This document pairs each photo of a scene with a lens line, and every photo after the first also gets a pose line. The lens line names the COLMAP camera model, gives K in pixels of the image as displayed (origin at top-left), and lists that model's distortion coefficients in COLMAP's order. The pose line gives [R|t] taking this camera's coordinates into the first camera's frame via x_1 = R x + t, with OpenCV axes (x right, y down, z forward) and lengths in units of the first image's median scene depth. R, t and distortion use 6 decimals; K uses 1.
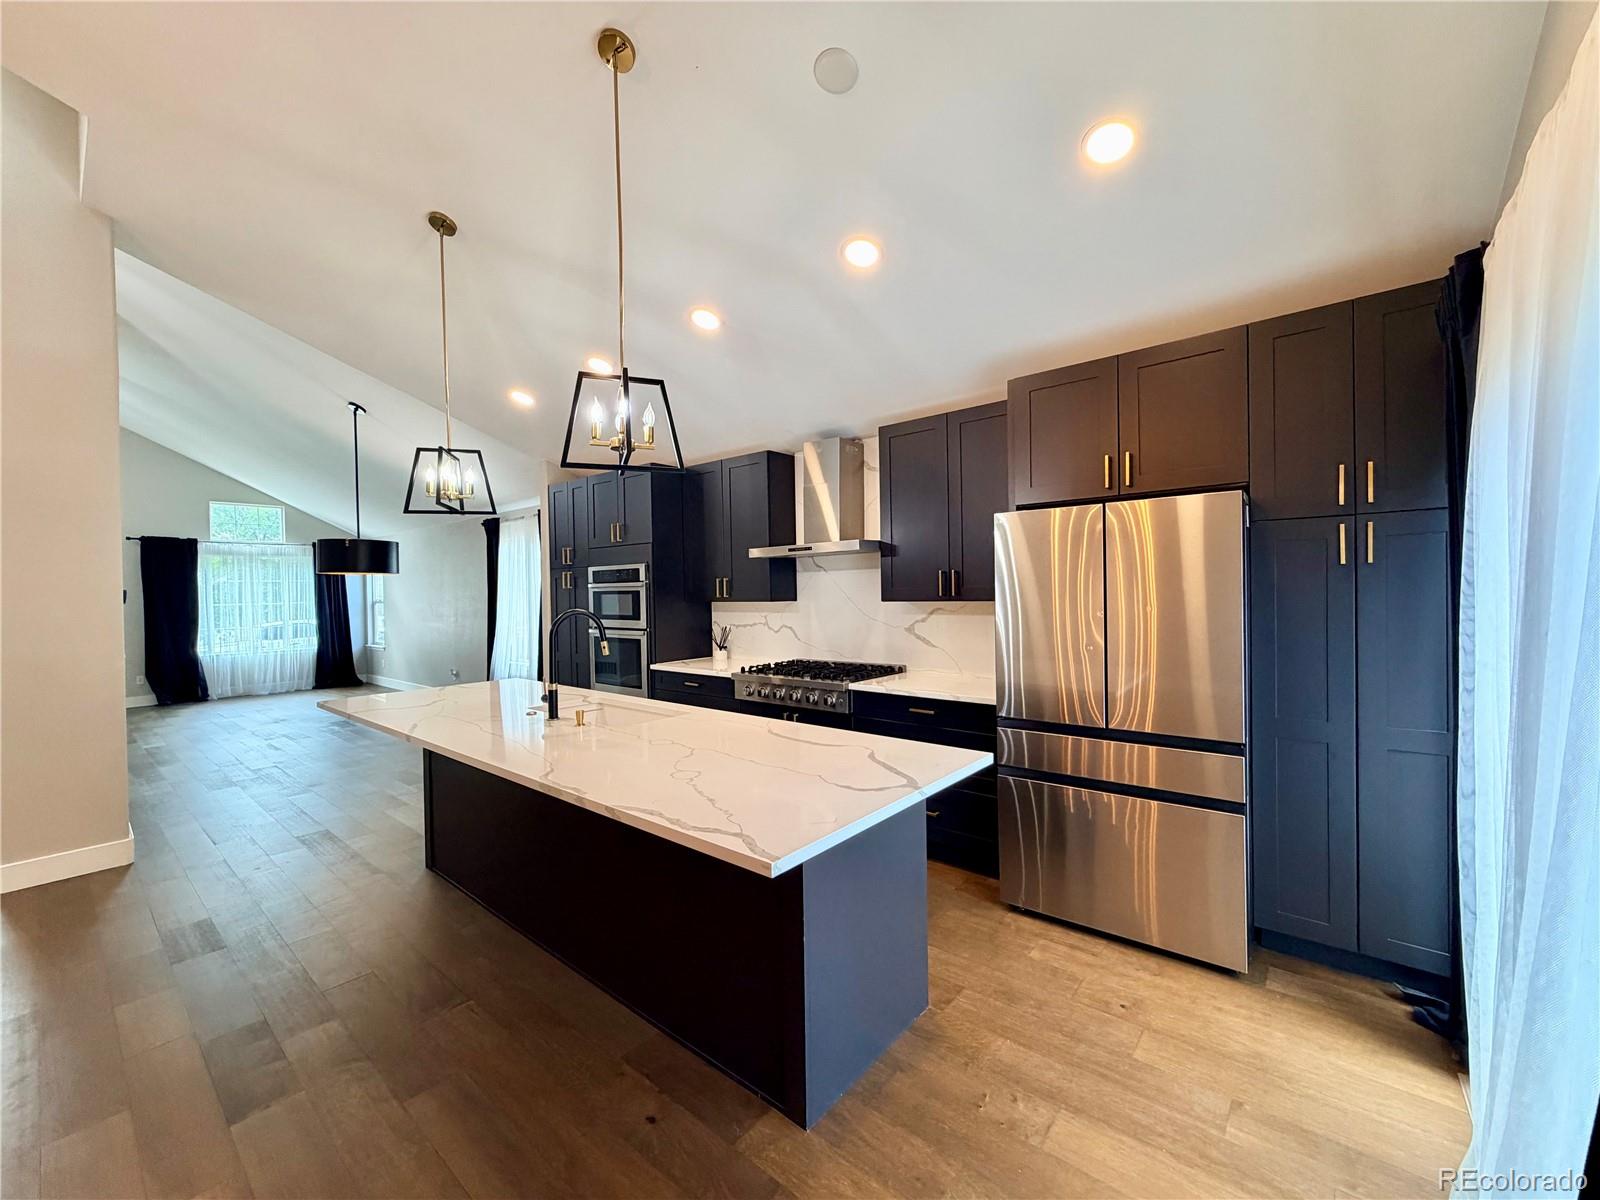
lens RADIAL K [[642.3, 0, 789.1], [0, 642.3, 590.8], [0, 0, 1]] dist [-0.002627, -0.000185]
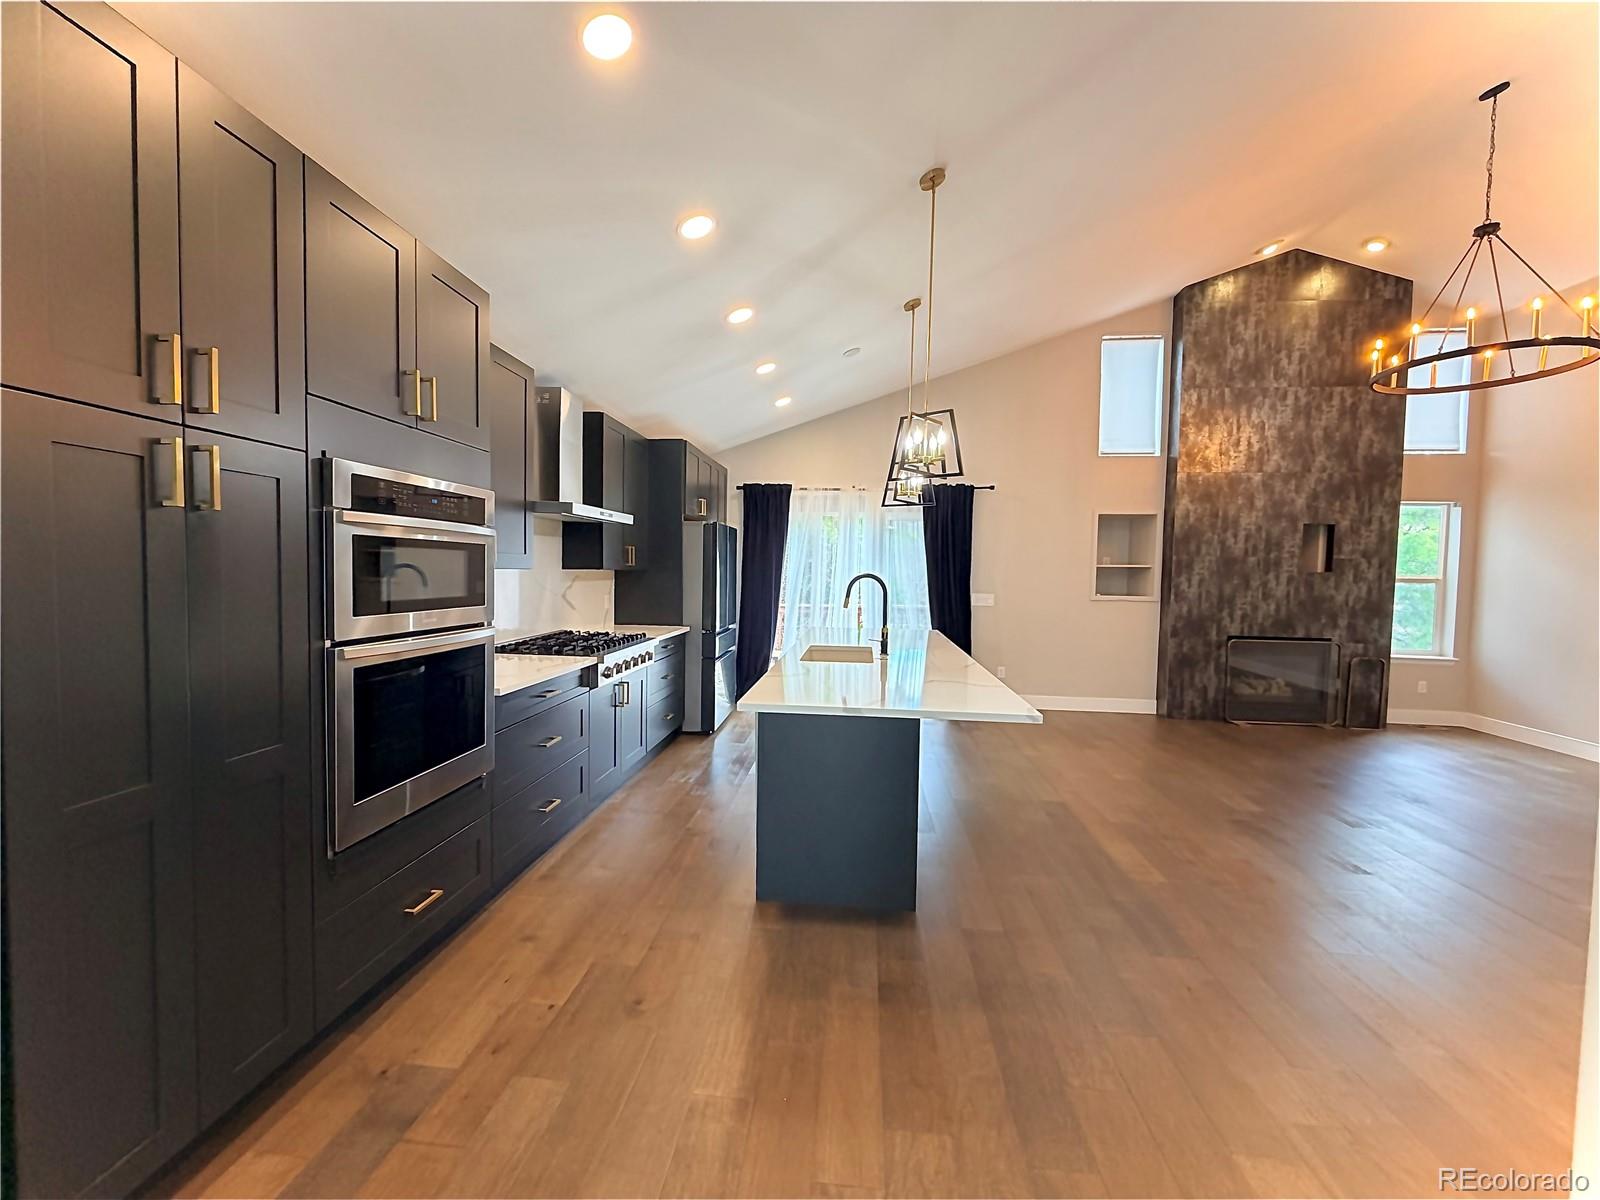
lens RADIAL K [[642.3, 0, 798.4], [0, 642.3, 600.8], [0, 0, 1]] dist [-0.002627, -0.000185]
pose [[-0.559755, -0.031861, 0.828045, -0.777994], [-0.006312, 0.999396, 0.034187, 0.024422], [-0.828634, 0.013909, -0.559618, 1.079792]]
